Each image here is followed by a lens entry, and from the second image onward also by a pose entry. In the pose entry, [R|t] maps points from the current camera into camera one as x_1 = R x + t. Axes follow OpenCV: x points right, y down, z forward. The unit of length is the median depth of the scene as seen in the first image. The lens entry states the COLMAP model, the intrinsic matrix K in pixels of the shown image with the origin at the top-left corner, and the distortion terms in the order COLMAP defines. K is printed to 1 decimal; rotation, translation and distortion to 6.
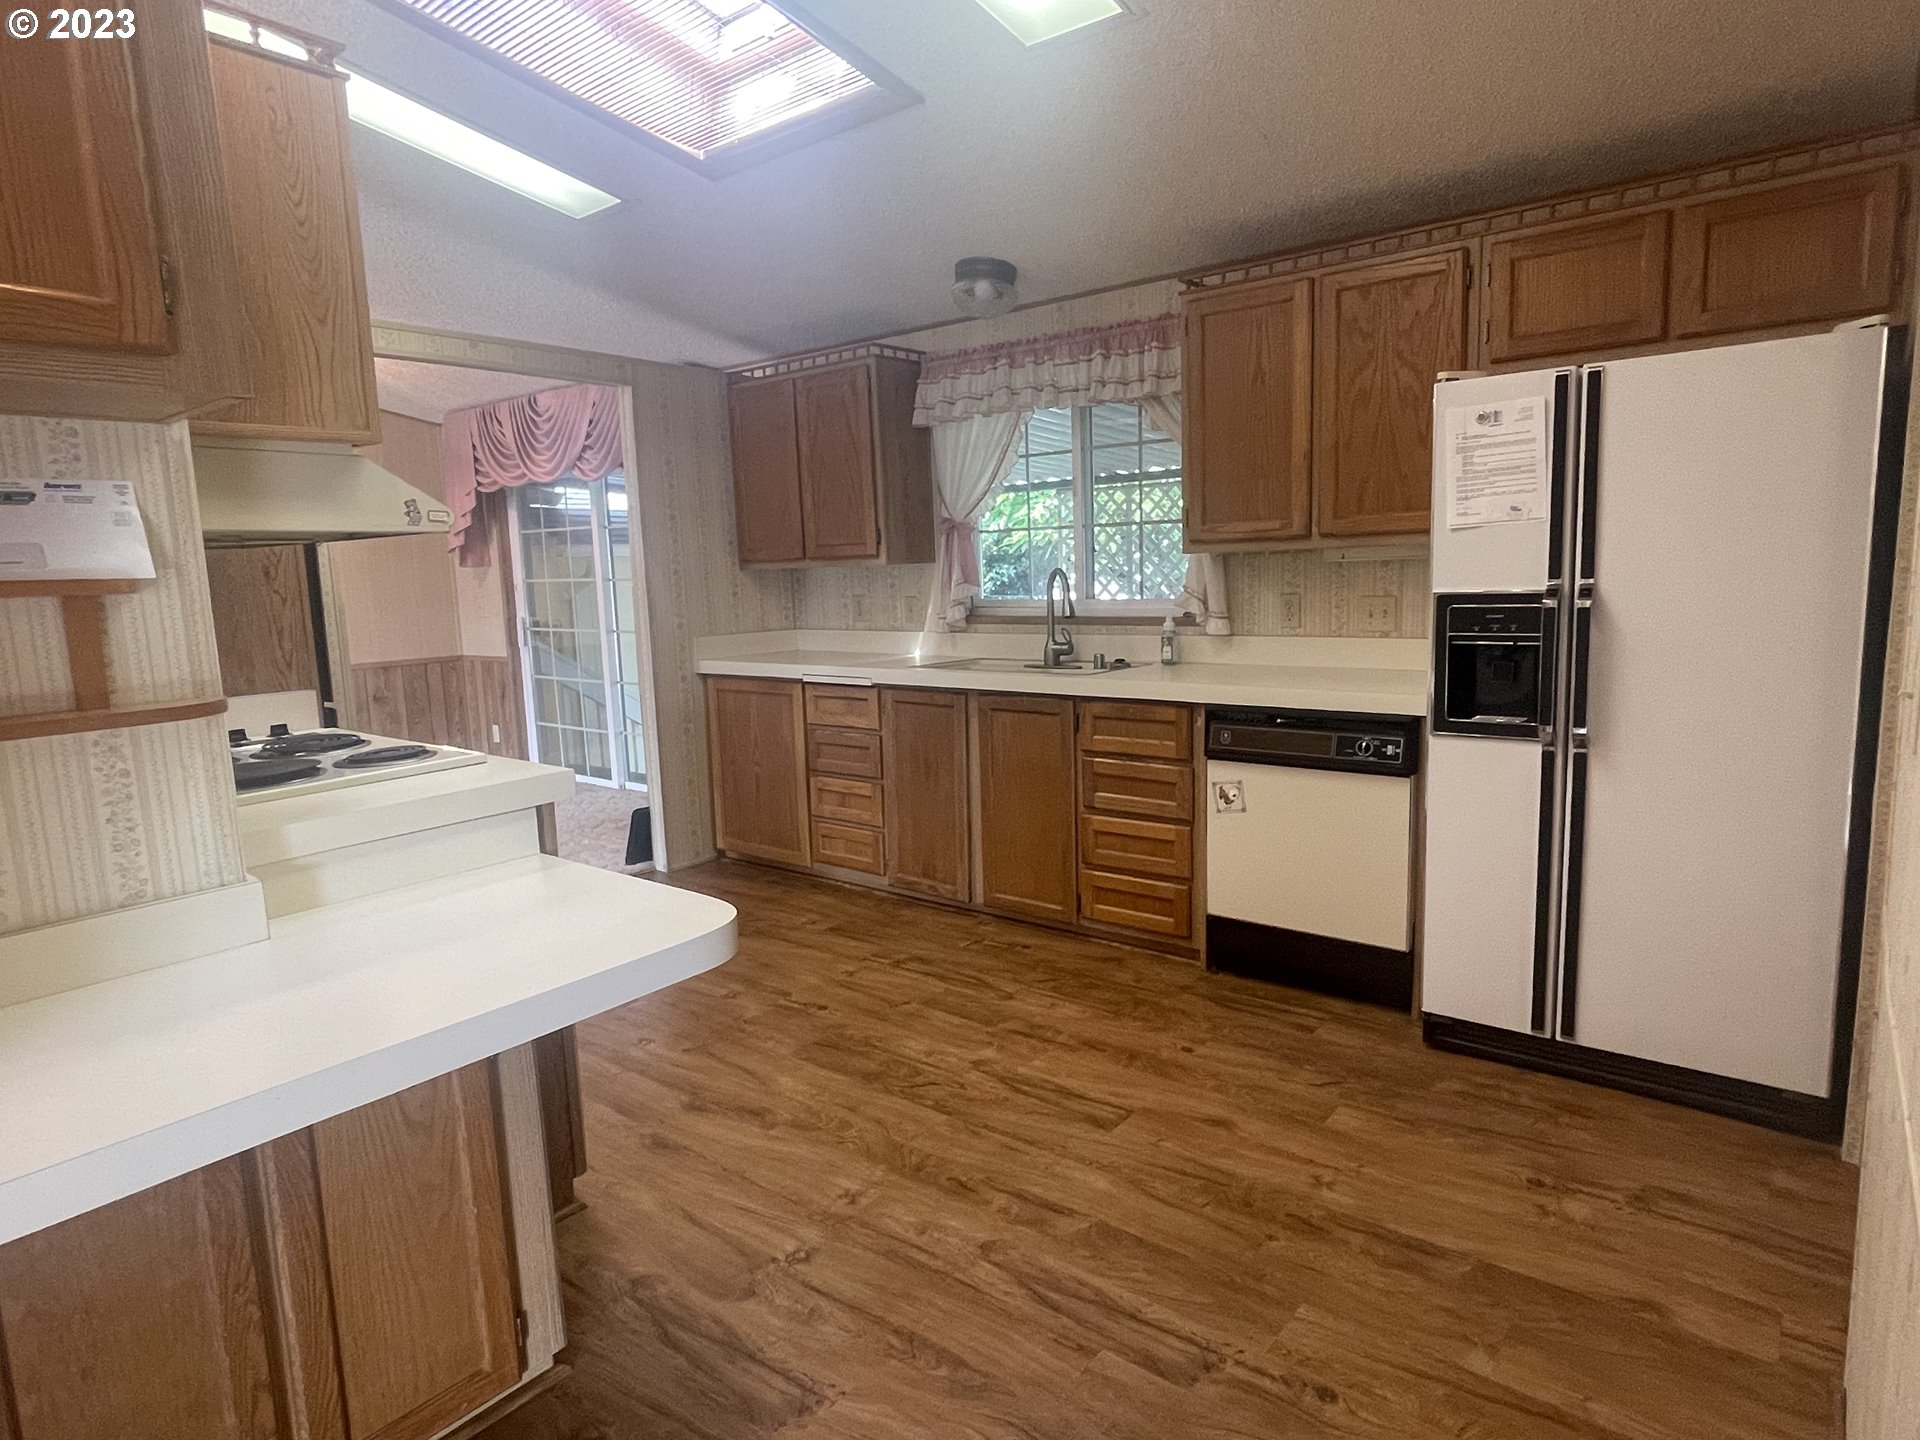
lens RADIAL K [[1100.6, 0, 975.9], [0, 1100.6, 715.2], [0, 0, 1]] dist [-0.002154, 0.003219]
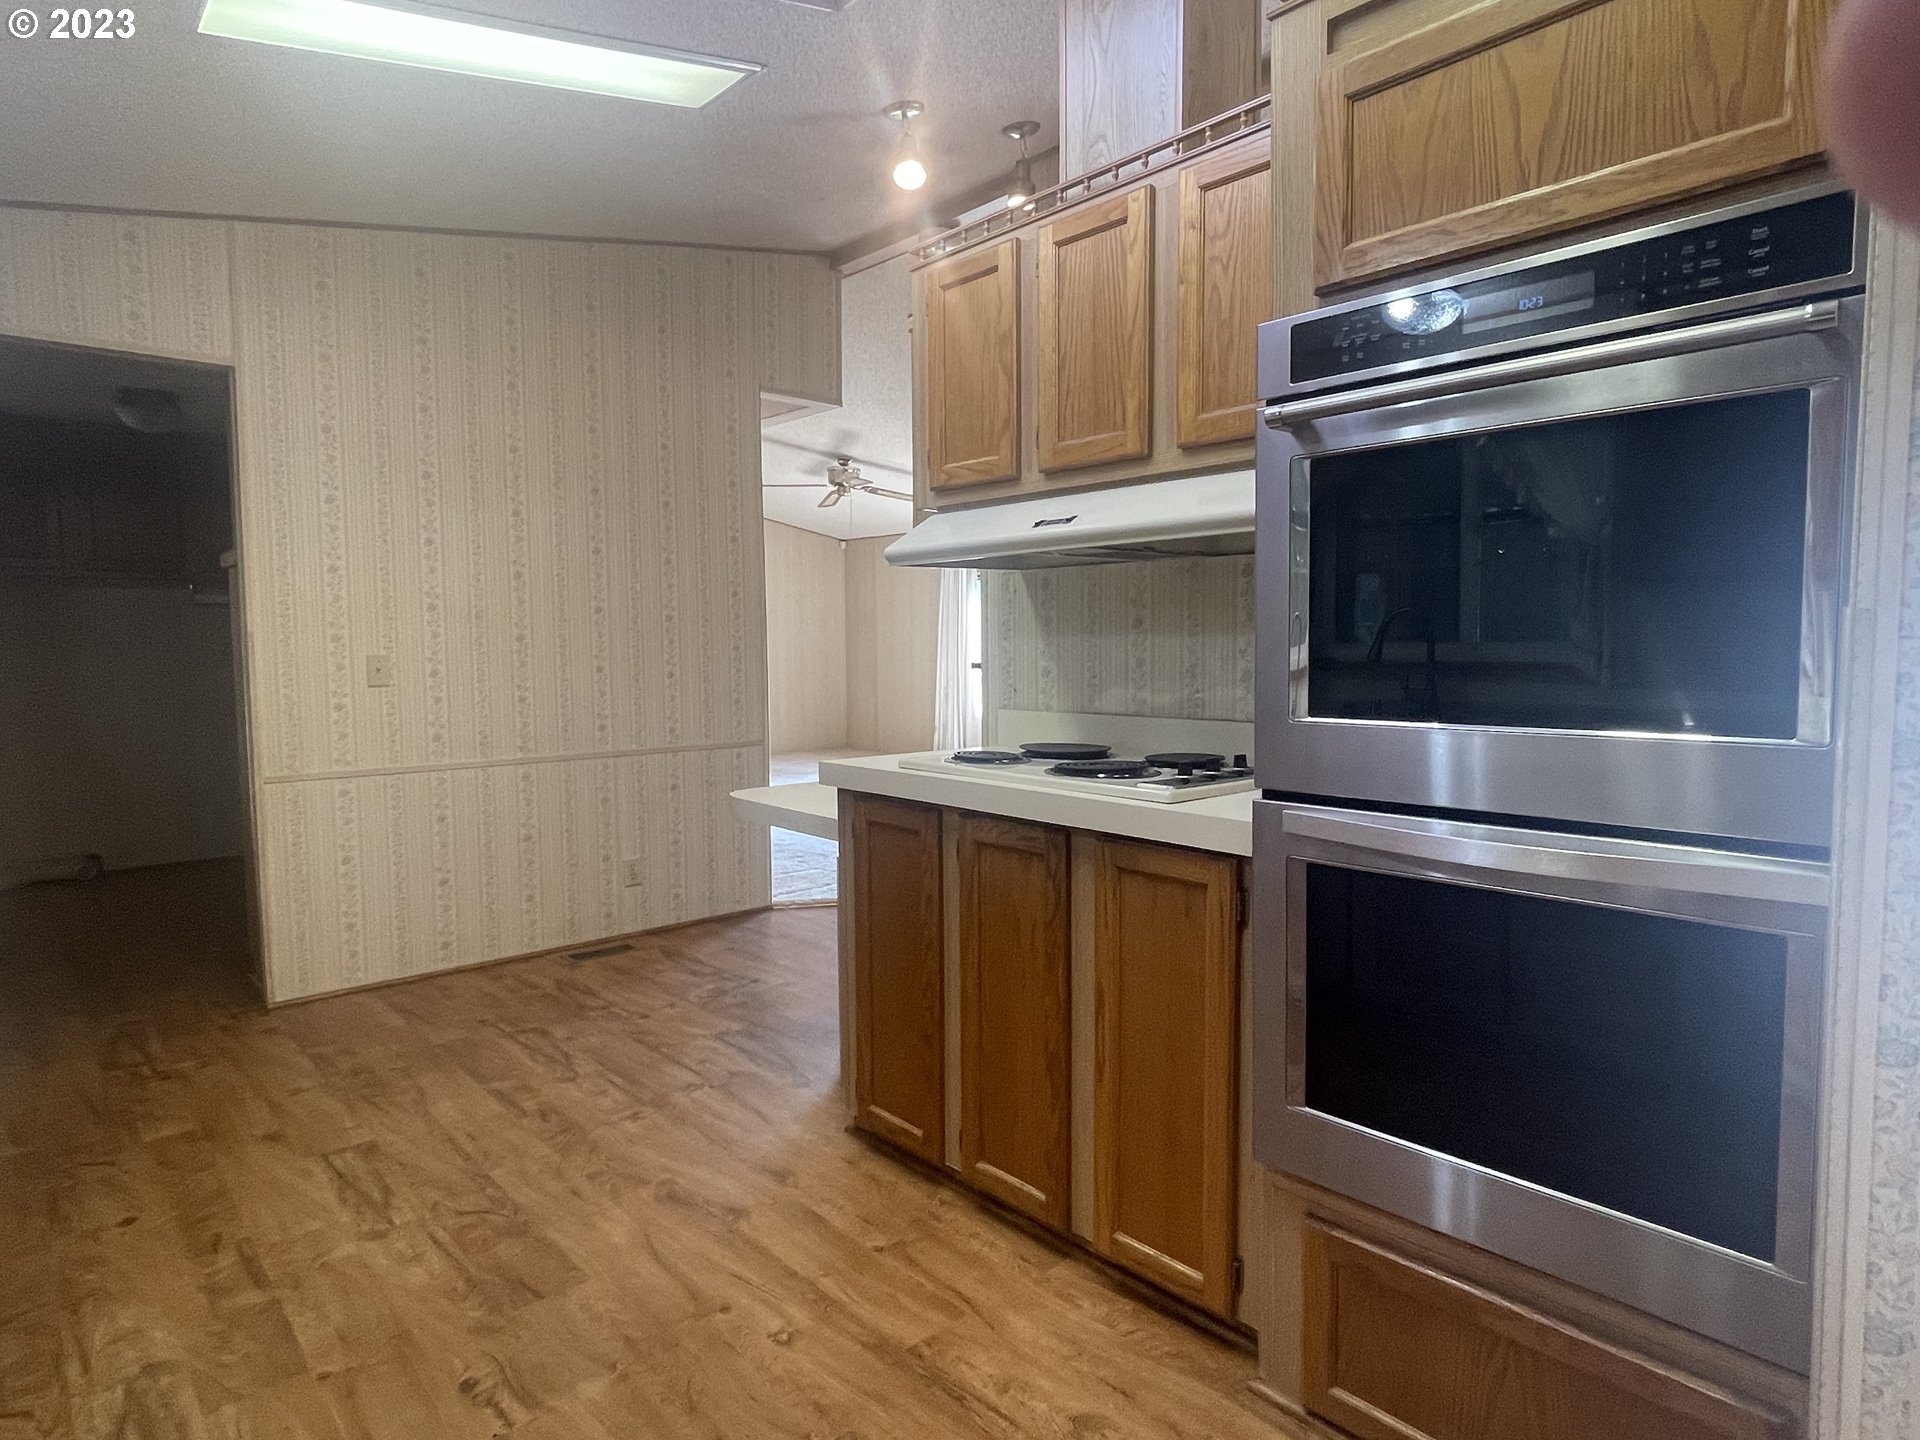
lens RADIAL K [[1100.6, 0, 963.9], [0, 1100.6, 716.6], [0, 0, 1]] dist [-0.002154, 0.003219]
pose [[-0.985609, 0.028543, 0.166613, -0.537517], [0.062502, 0.977327, 0.202303, -0.172152], [-0.157061, 0.209805, -0.965046, 1.579315]]
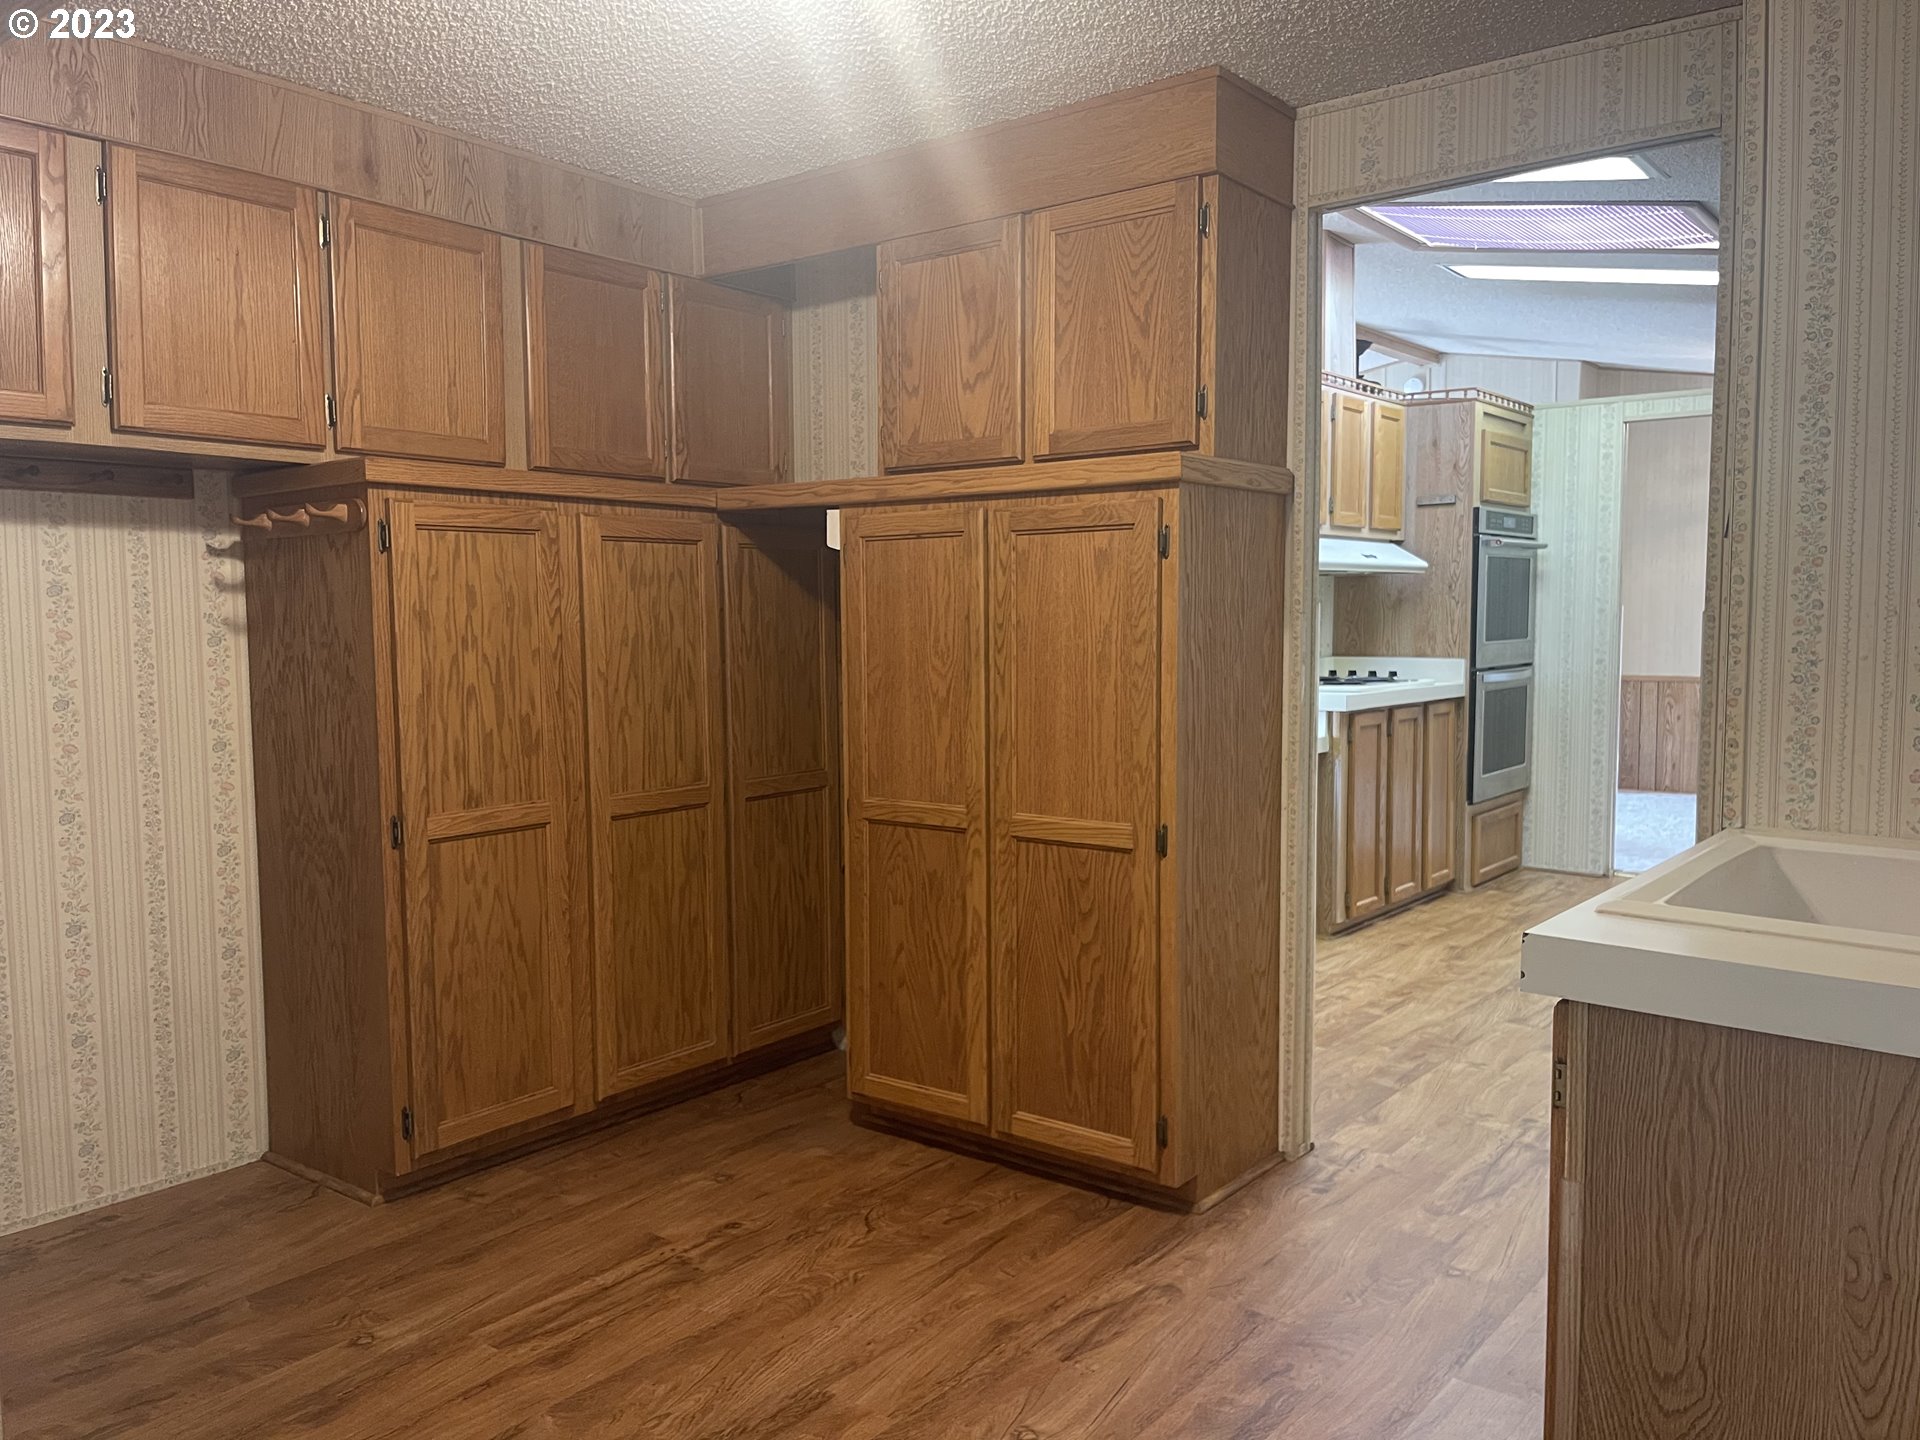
lens RADIAL K [[1463.4, 0, 939.9], [0, 1463.4, 724.8], [0, 0, 1]] dist [0.007260, -0.001401]
pose [[-0.012140, 0.109193, -0.993946, 1.552431], [-0.133383, 0.984959, 0.109835, -0.060482], [0.990990, 0.133909, 0.002607, 0.241906]]
